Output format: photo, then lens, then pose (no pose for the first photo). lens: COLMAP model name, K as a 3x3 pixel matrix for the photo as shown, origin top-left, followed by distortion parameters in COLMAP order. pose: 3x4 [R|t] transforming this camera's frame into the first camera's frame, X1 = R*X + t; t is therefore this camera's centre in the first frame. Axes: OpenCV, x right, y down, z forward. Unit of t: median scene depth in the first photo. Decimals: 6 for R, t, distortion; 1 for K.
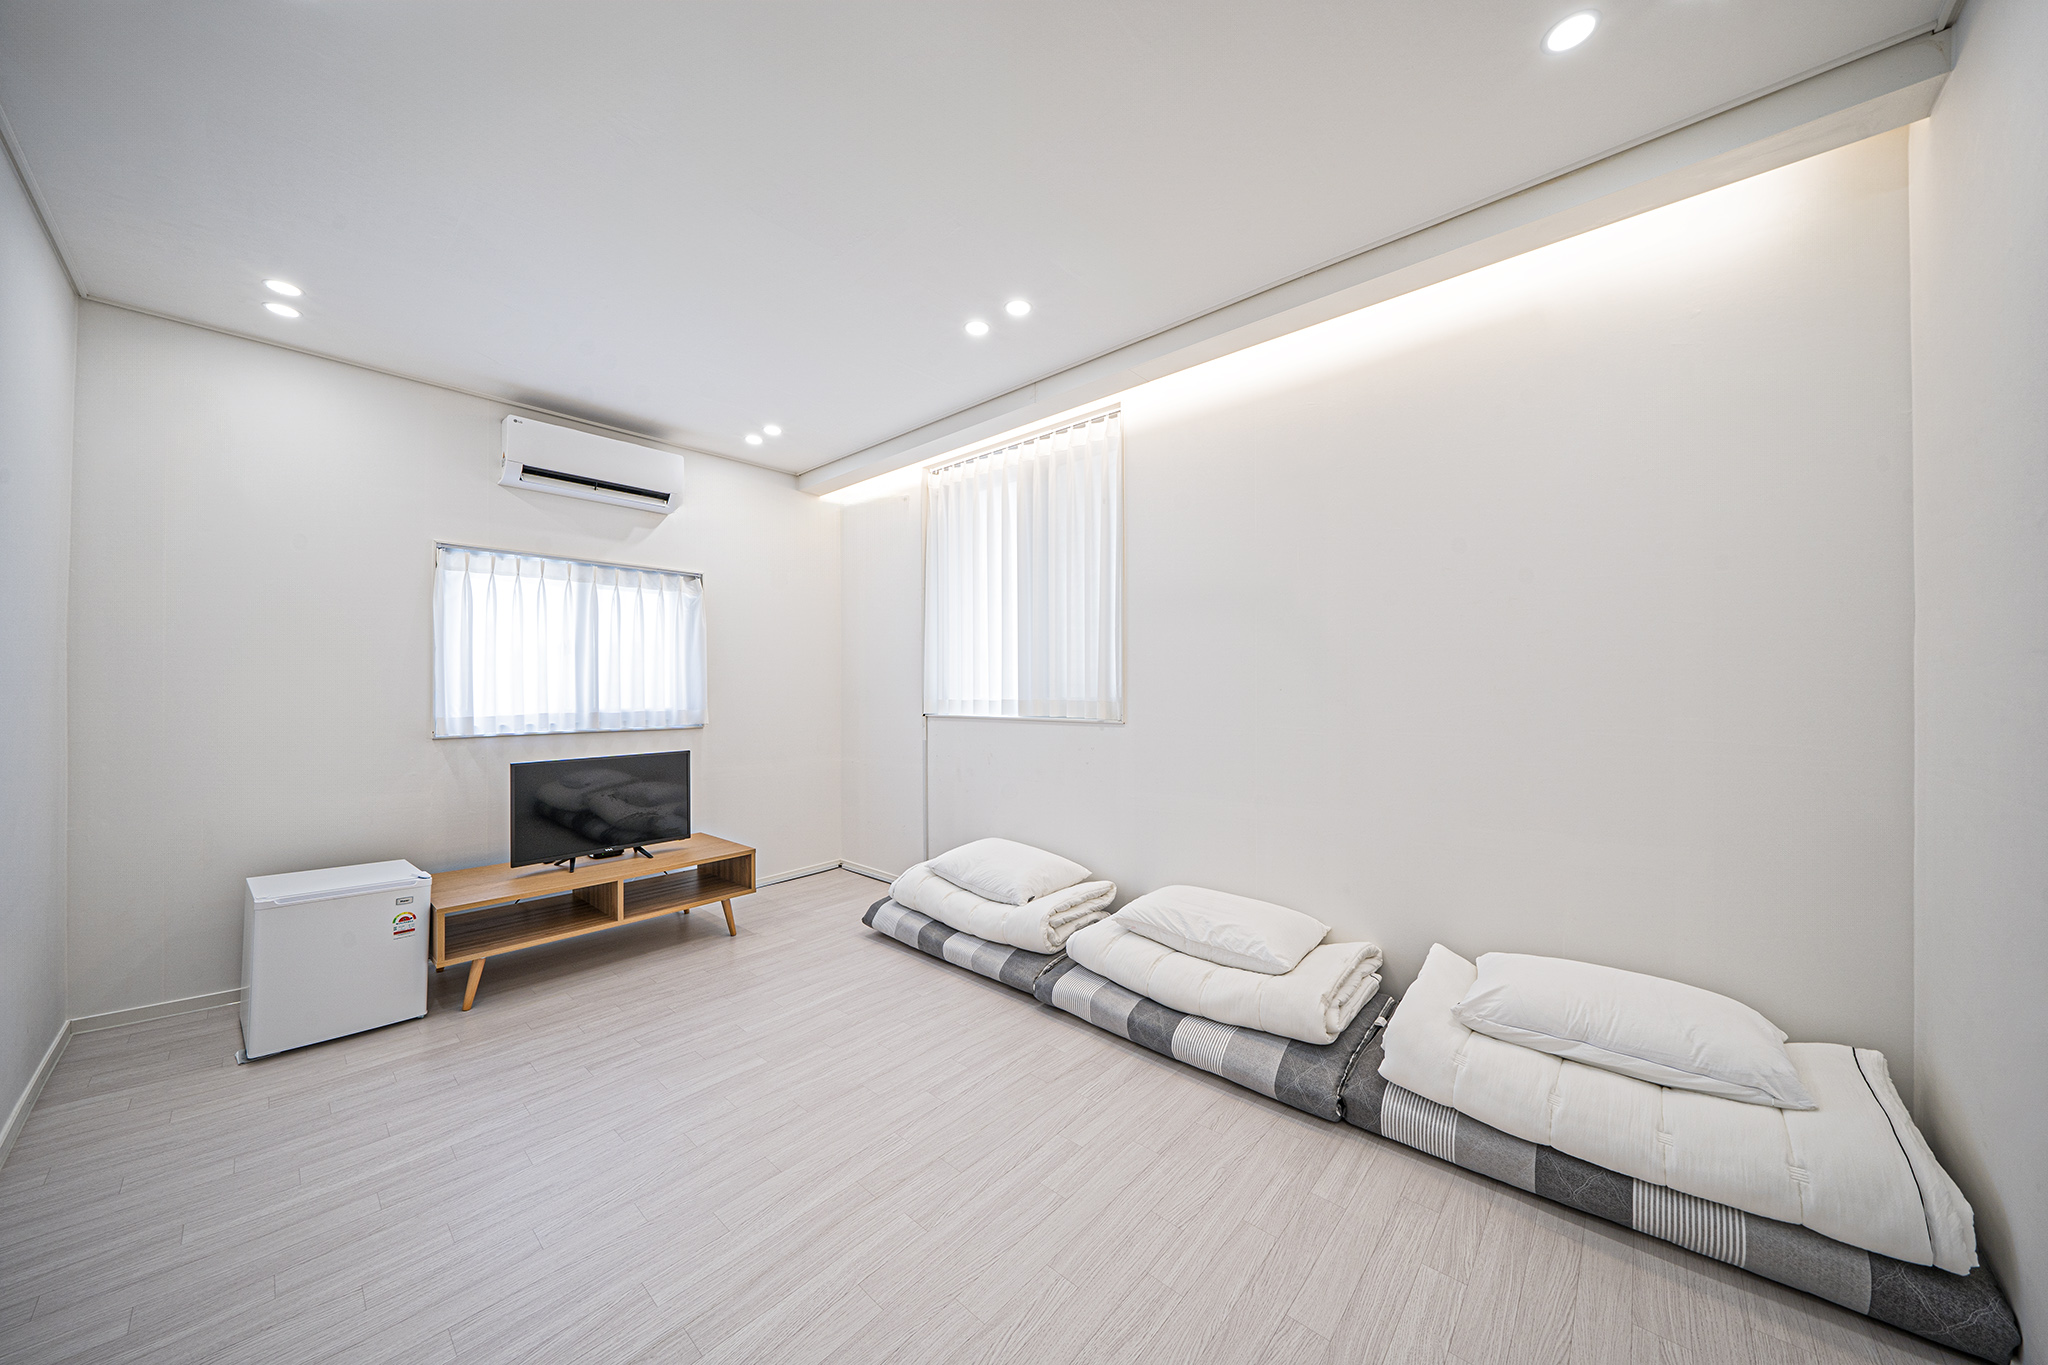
lens RADIAL K [[705.2, 0, 1013.8], [0, 705.2, 688.2], [0, 0, 1]] dist [0.000944, 0.000126]
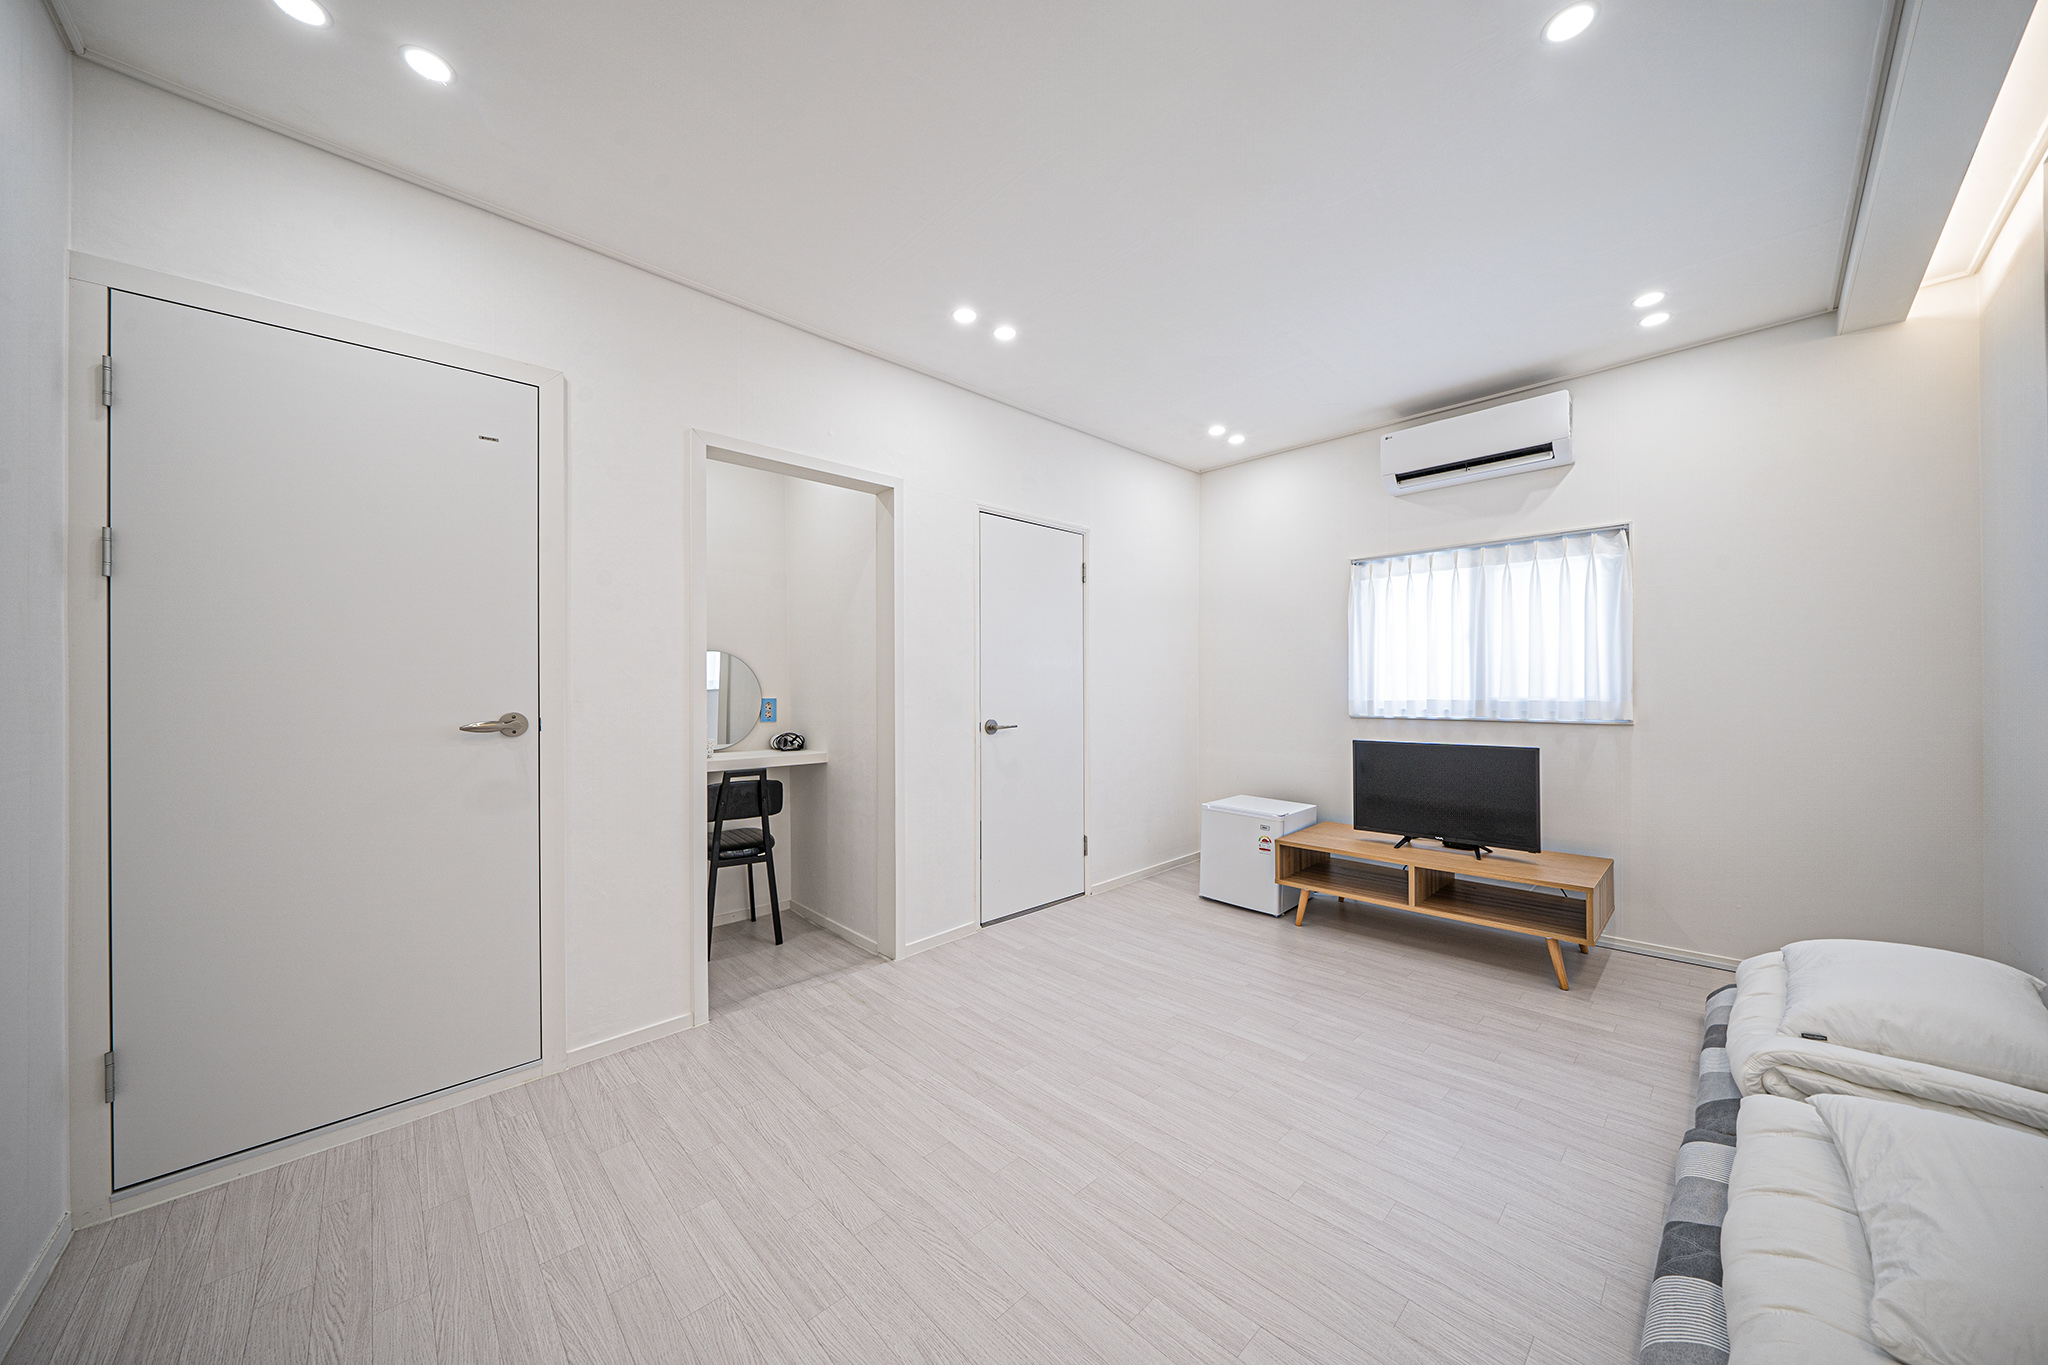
lens RADIAL K [[690.9, 0, 1023.1], [0, 690.9, 700.5], [0, 0, 1]] dist [-0.010290, -0.000029]
pose [[-0.081642, 0.023106, -0.996394, 0.466685], [0.009774, 0.999702, 0.022382, 0.008563], [0.996614, -0.007911, -0.081843, 0.538610]]
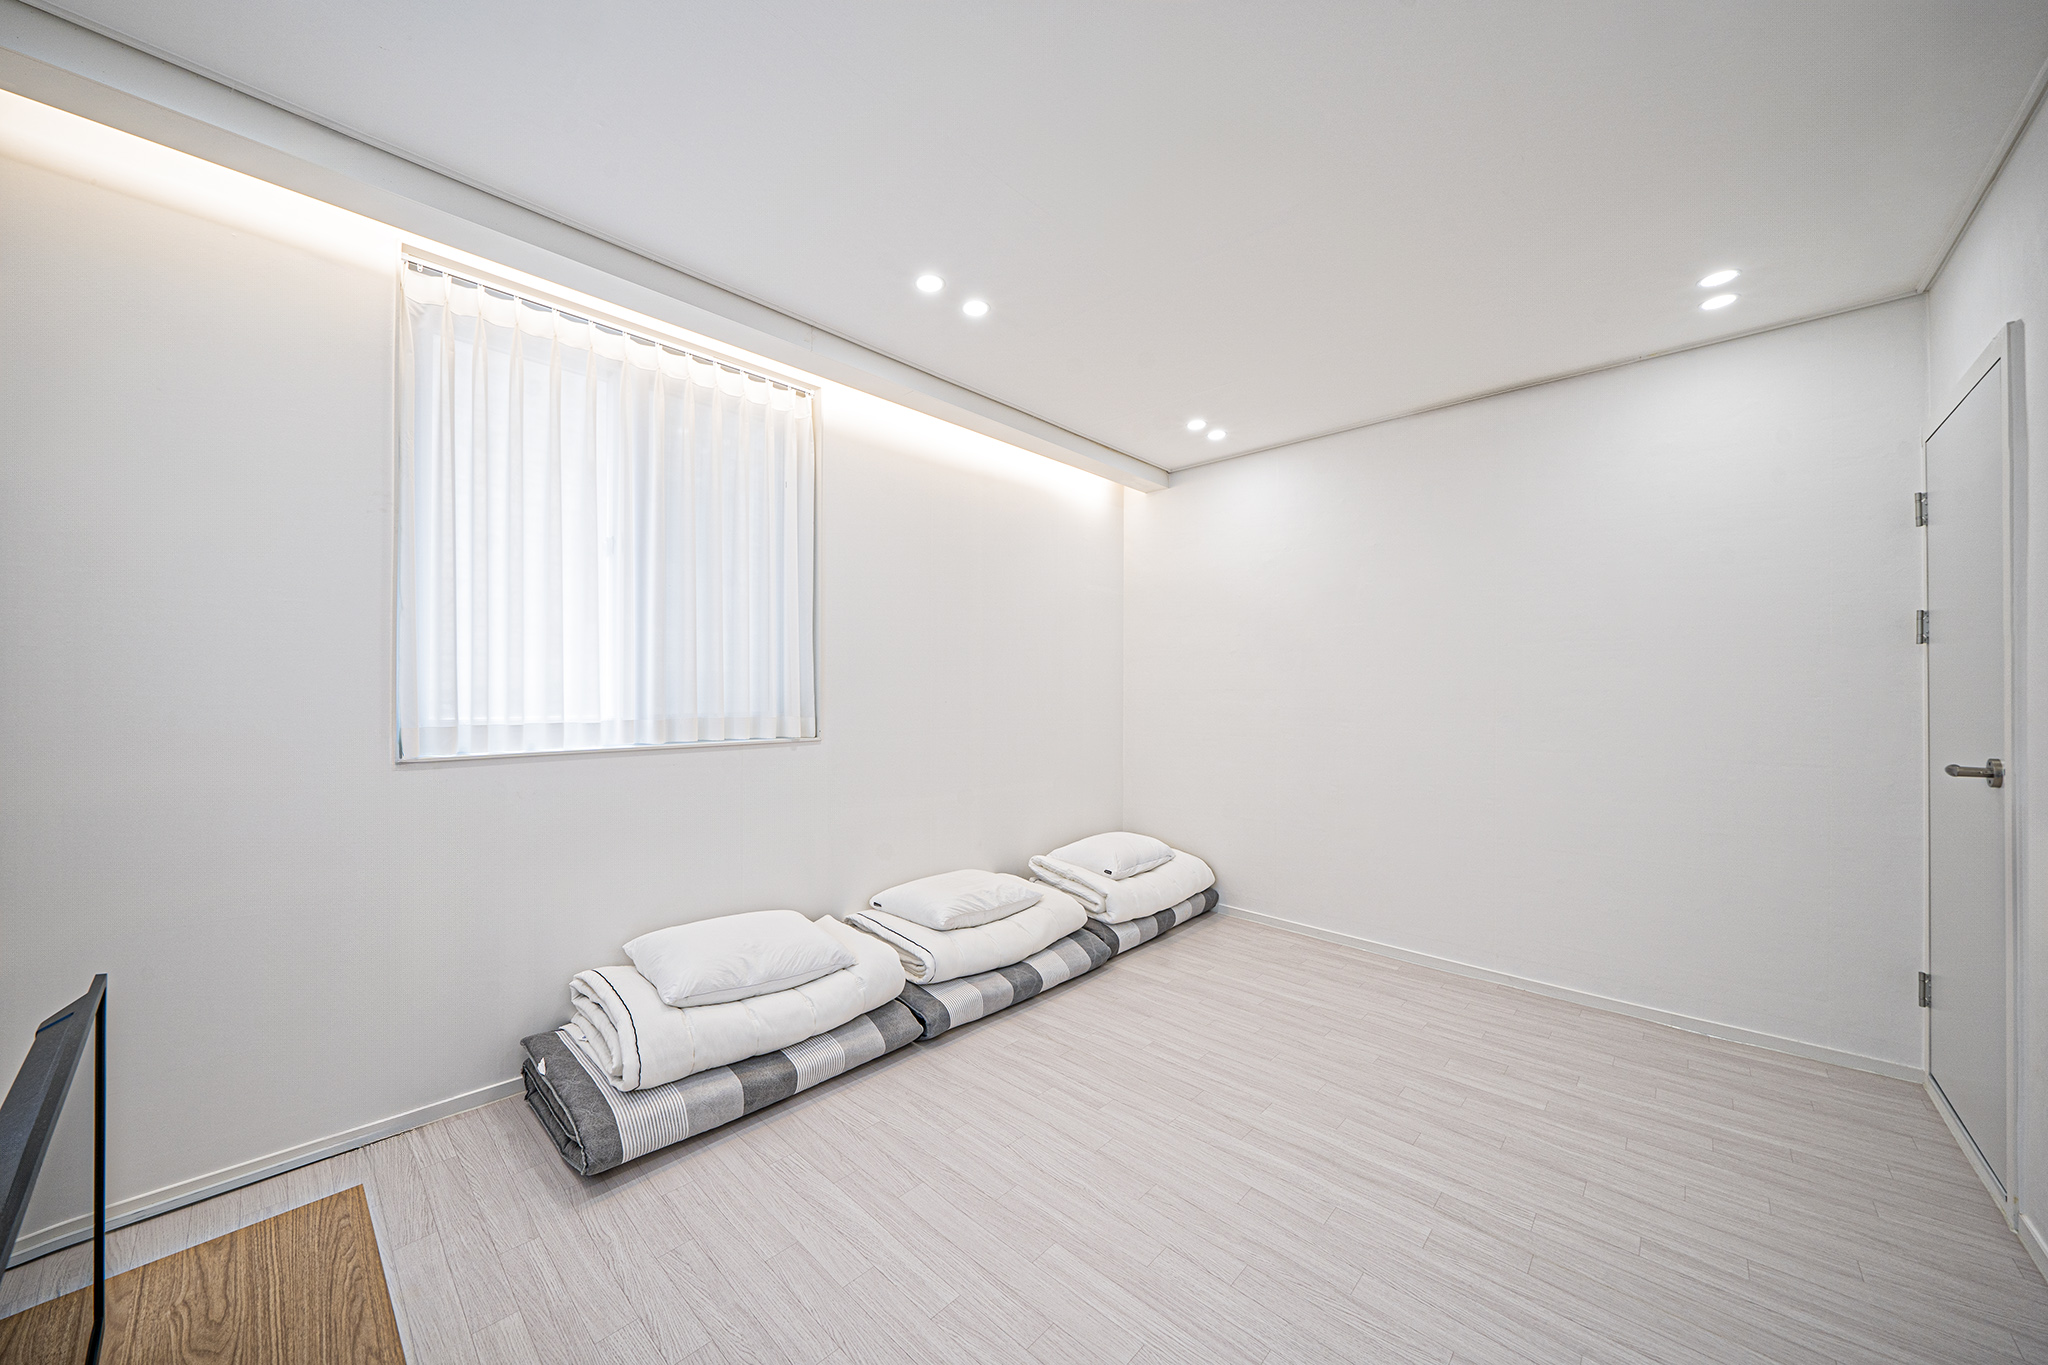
lens RADIAL K [[724.4, 0, 984.9], [0, 724.4, 687.6], [0, 0, 1]] dist [-0.001221, -0.000145]
pose [[0.034230, 0.009440, 0.999369, -0.821048], [-0.000065, 0.999955, -0.009444, -0.009423], [-0.999414, 0.000258, 0.034229, 0.800700]]
